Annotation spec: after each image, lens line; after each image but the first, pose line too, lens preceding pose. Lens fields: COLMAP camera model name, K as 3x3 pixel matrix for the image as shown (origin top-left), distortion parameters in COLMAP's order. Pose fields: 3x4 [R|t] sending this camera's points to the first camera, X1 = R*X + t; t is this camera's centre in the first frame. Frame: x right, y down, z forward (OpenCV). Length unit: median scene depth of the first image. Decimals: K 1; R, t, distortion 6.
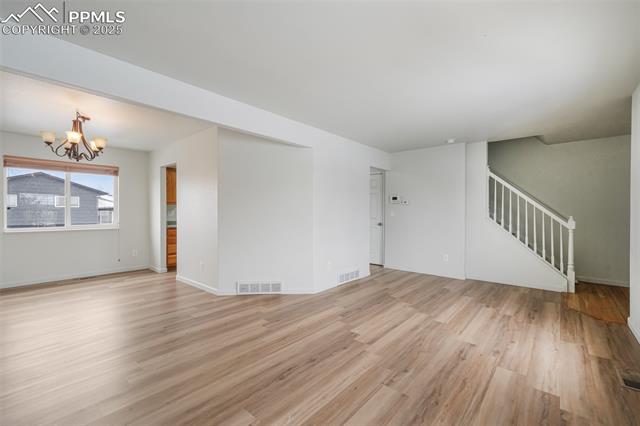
lens RADIAL K [[275.4, 0, 313.8], [0, 275.4, 216.5], [0, 0, 1]] dist [0.001329, 0.001181]
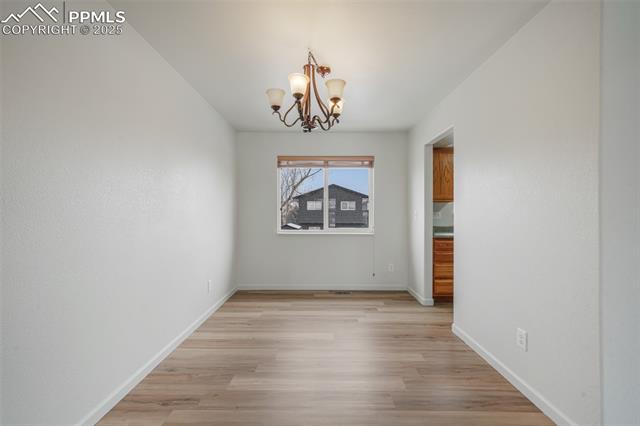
lens RADIAL K [[275.4, 0, 316.1], [0, 275.4, 215.0], [0, 0, 1]] dist [0.001329, 0.001181]
pose [[0.656005, -0.001175, -0.754756, -0.227358], [-0.009047, 0.999915, -0.009421, -0.000879], [0.754703, 0.013008, 0.655938, 0.368241]]
